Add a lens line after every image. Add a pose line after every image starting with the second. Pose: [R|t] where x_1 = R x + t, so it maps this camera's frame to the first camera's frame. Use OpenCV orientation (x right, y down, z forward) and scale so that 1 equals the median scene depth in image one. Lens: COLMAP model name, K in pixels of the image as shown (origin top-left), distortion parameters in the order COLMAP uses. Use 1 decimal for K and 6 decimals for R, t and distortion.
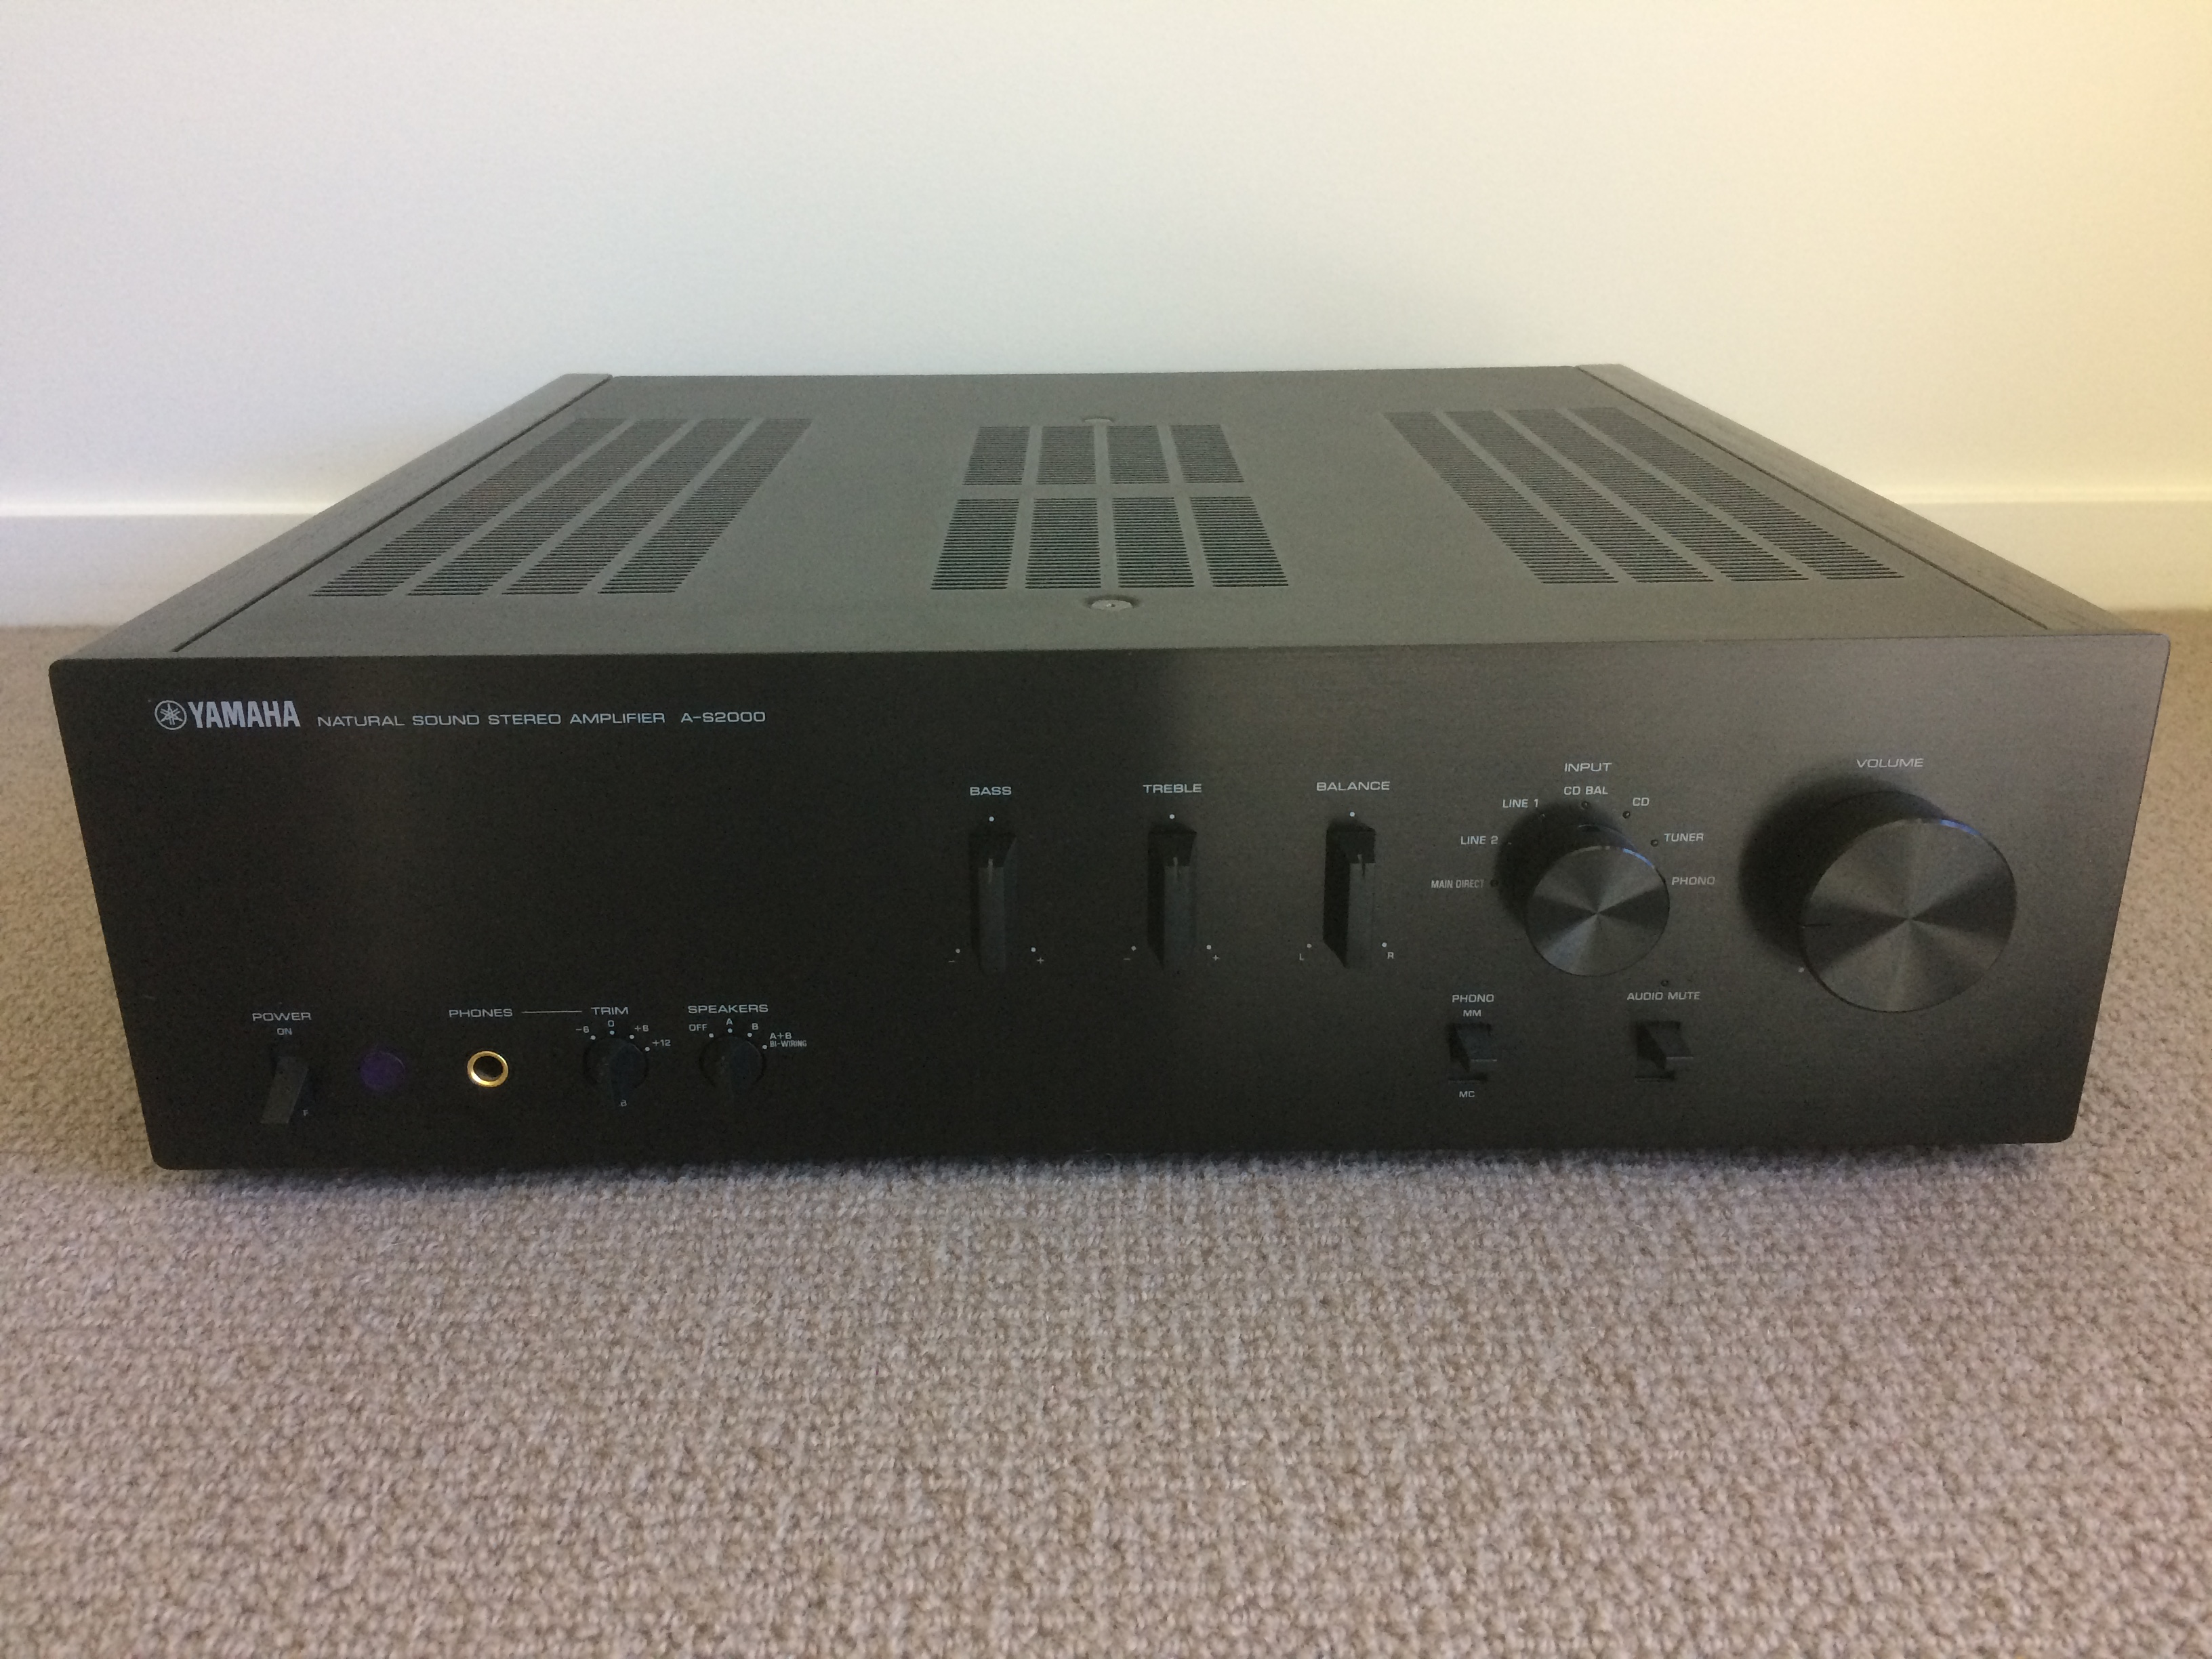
lens RADIAL K [[1956.1, 0, 1109.1], [0, 1956.1, 790.6], [0, 0, 1]] dist [0.093425, -0.130209]
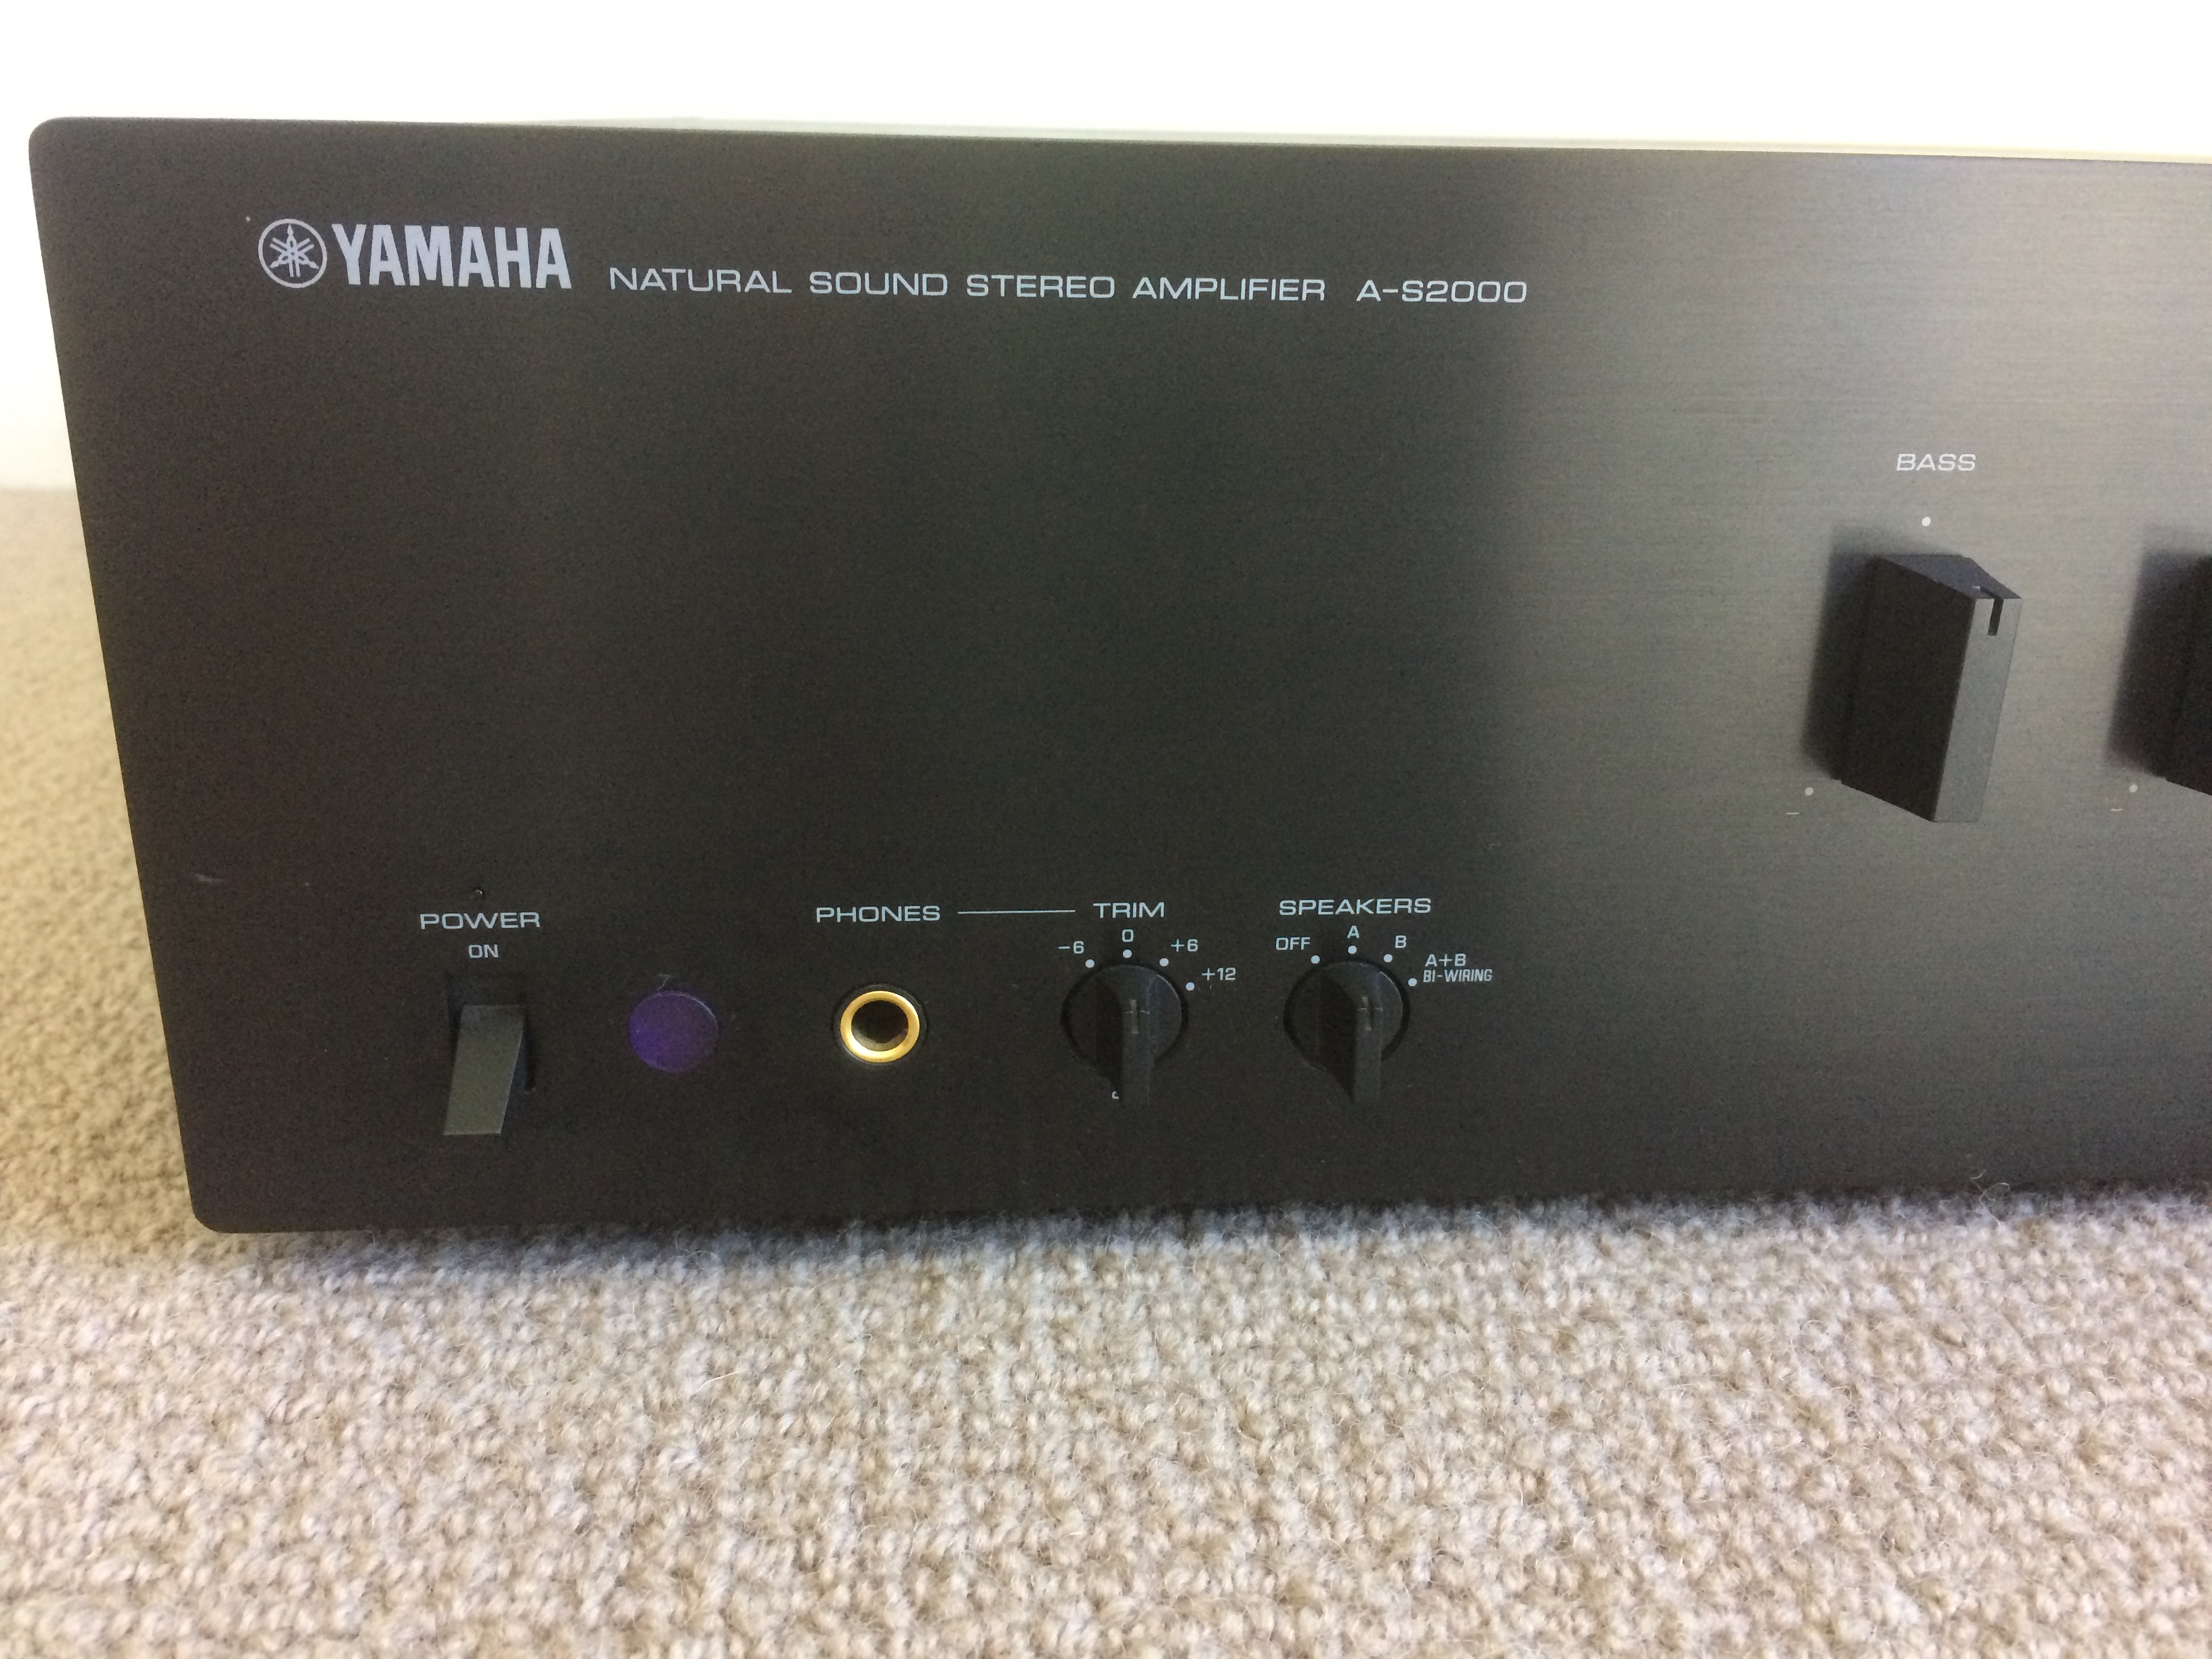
lens RADIAL K [[1955.8, 0, 1104.8], [0, 1955.8, 795.7], [0, 0, 1]] dist [0.072030, -0.115144]
pose [[0.996105, 0.002669, 0.088136, -0.310624], [-0.001102, 0.999841, -0.017816, 0.092956], [-0.088169, 0.017650, 0.995949, 0.503058]]
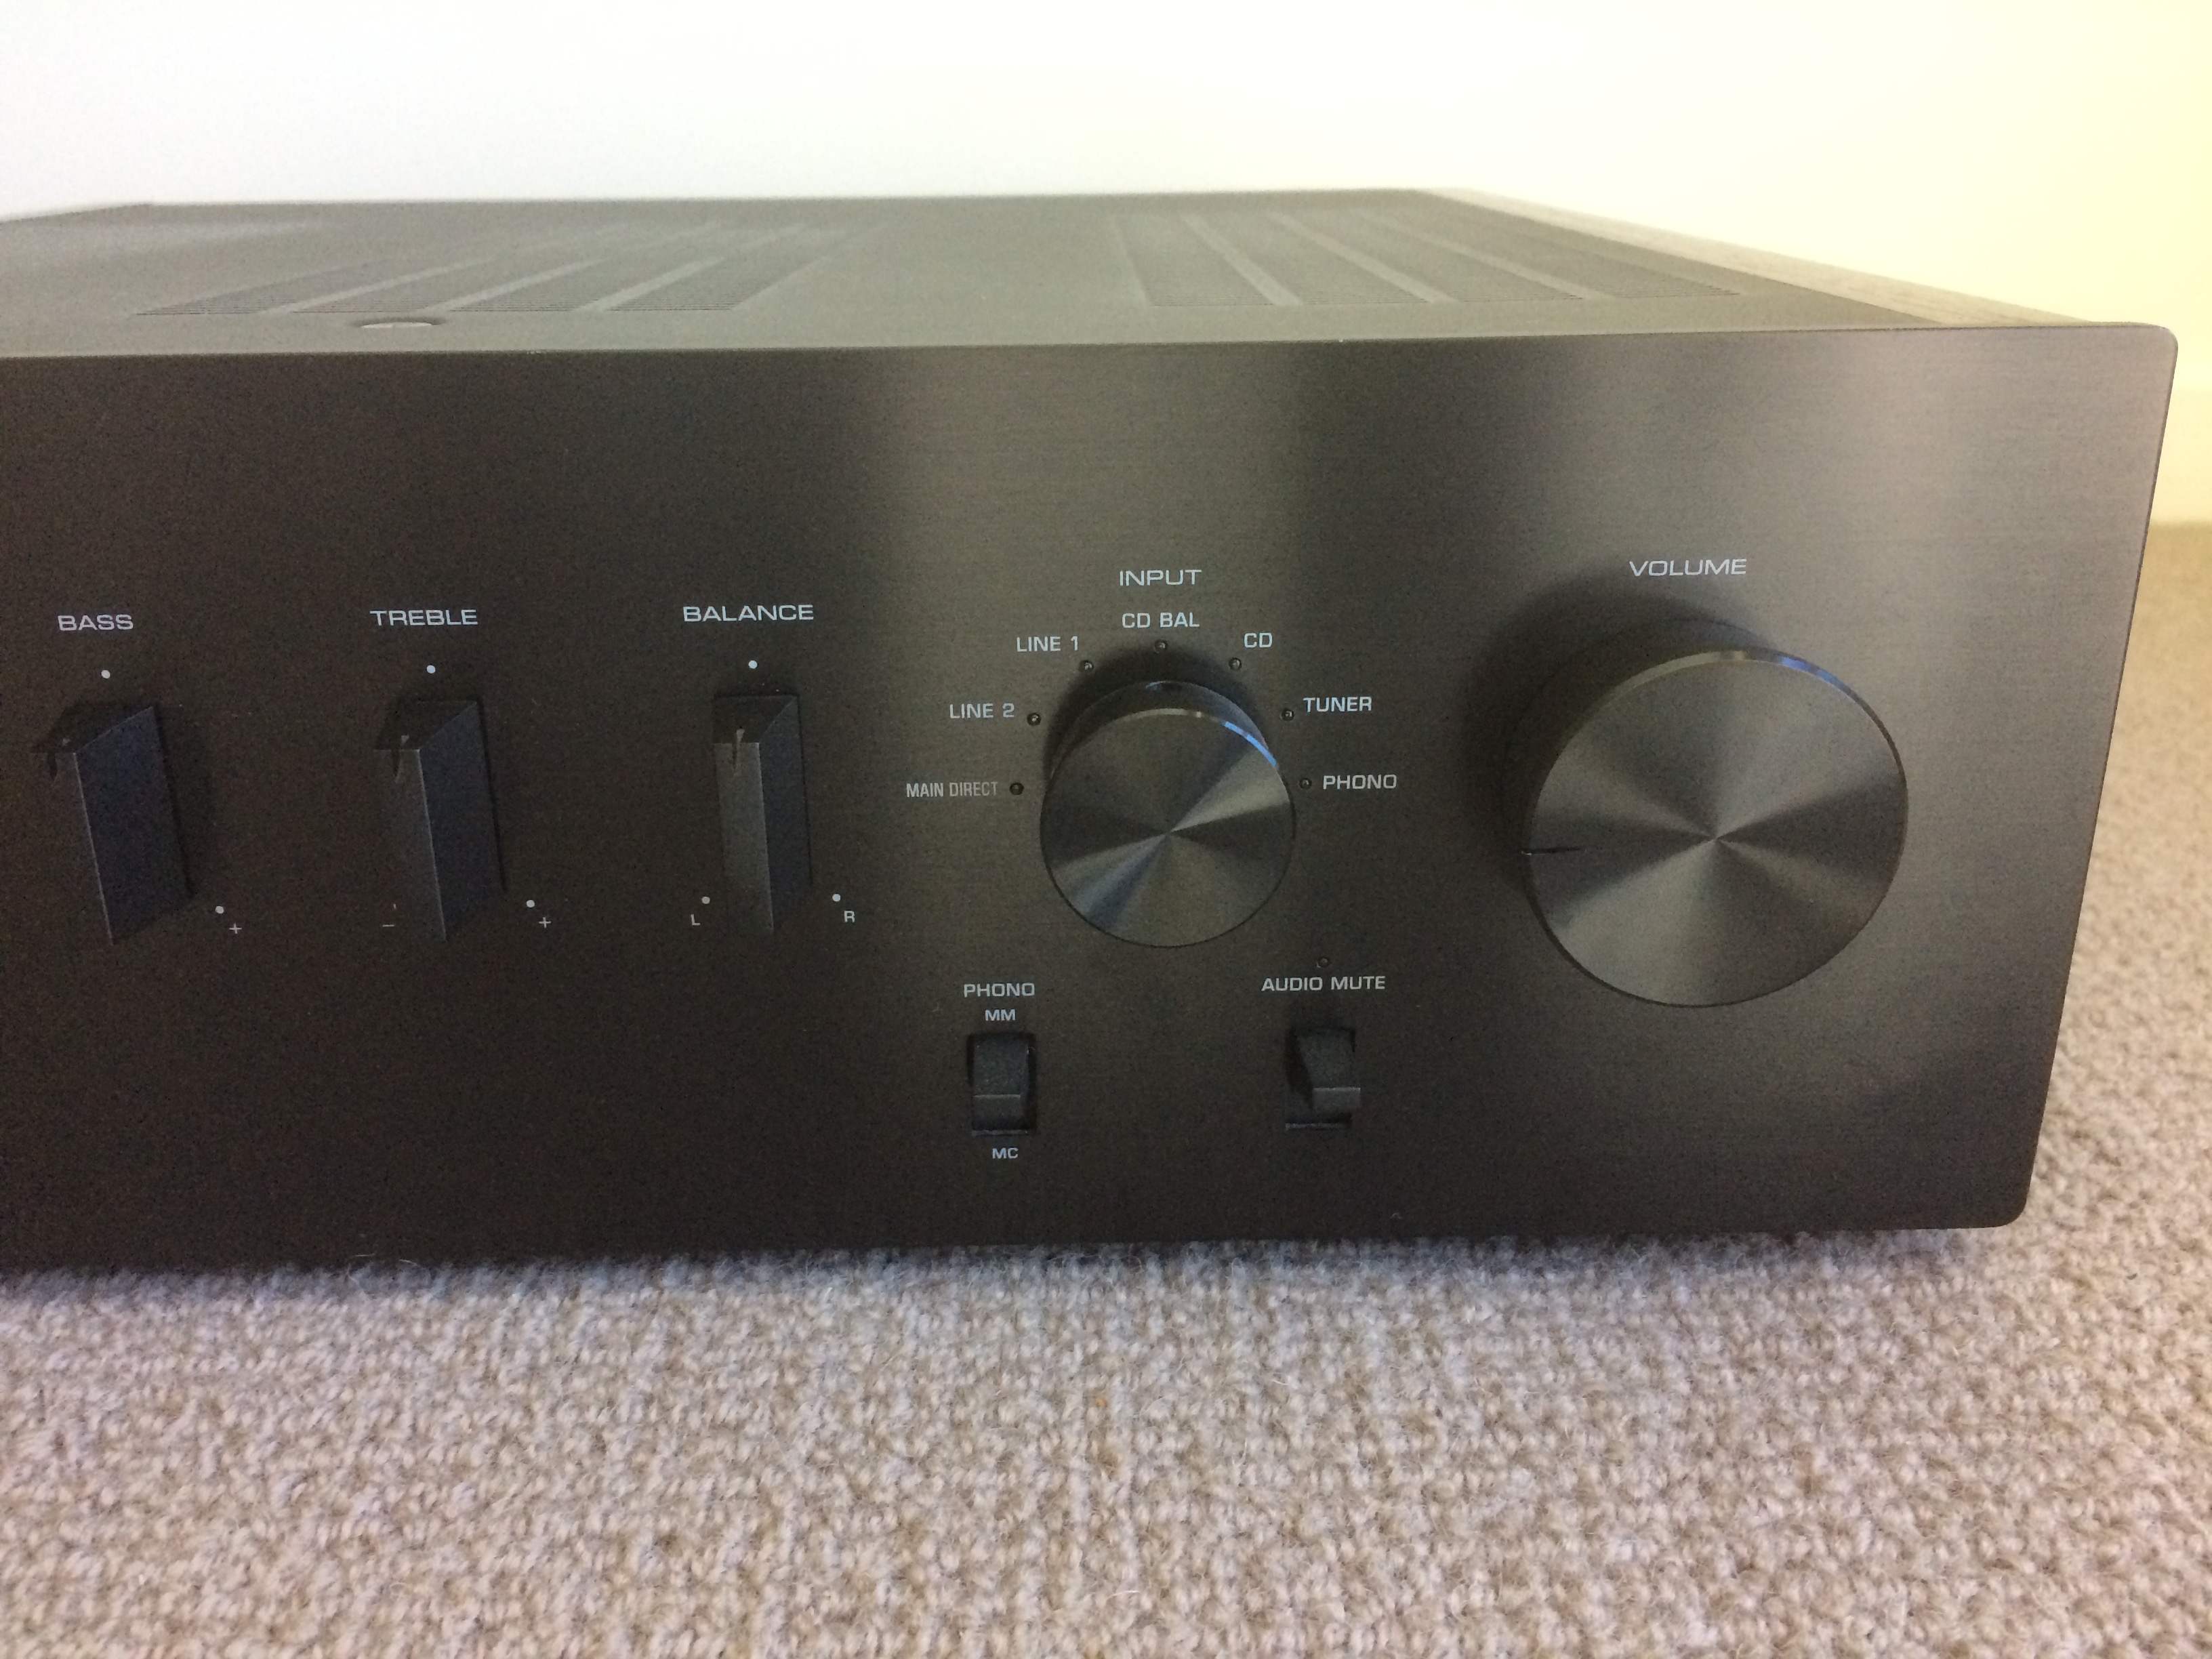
lens RADIAL K [[1955.8, 0, 1104.8], [0, 1955.8, 795.7], [0, 0, 1]] dist [0.072030, -0.115144]
pose [[0.999977, -0.004484, -0.005097, 0.225287], [0.004434, 0.999943, -0.009689, 0.055113], [0.005140, 0.009666, 0.999940, 0.427174]]
